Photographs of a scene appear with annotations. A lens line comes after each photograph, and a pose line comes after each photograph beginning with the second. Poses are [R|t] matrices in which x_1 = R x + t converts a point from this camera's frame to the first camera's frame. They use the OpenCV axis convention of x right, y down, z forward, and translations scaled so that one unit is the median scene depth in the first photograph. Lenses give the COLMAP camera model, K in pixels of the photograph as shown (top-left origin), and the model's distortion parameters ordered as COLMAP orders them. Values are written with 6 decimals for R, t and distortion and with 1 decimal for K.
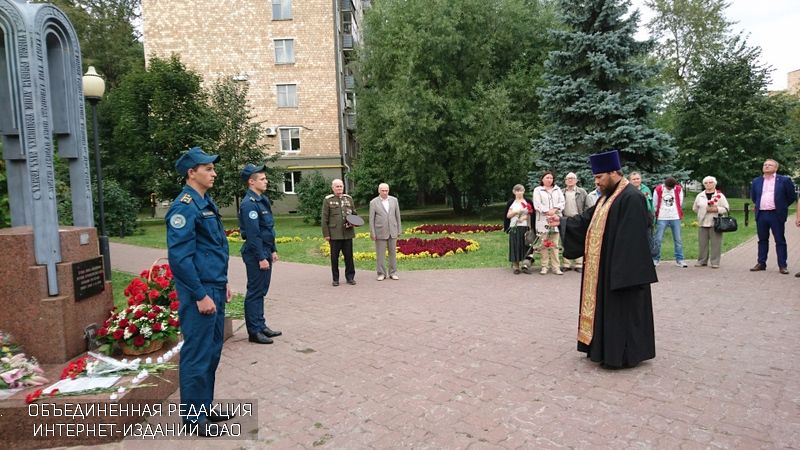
lens RADIAL K [[501.3, 0, 402.1], [0, 501.3, 231.4], [0, 0, 1]] dist [0.057853, -0.066638]
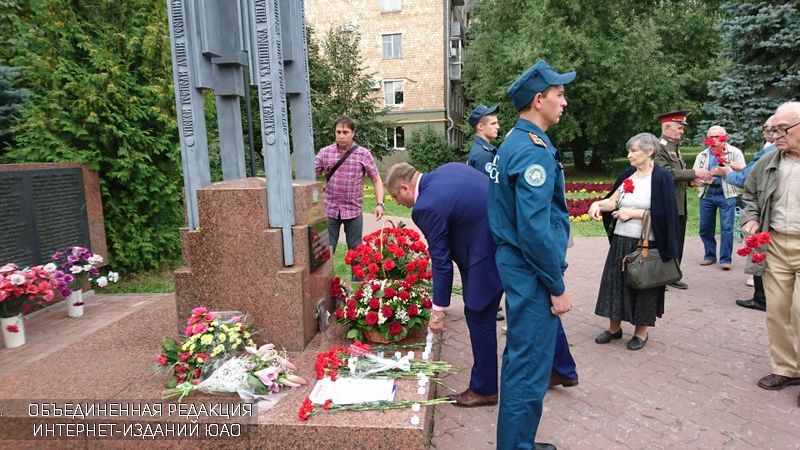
lens RADIAL K [[501.3, 0, 404.8], [0, 501.3, 229.2], [0, 0, 1]] dist [0.057853, -0.066638]
pose [[0.986633, 0.029736, -0.160221, -0.283062], [-0.016480, 0.996377, 0.083436, -0.000544], [0.162122, -0.079680, 0.983548, 0.189455]]
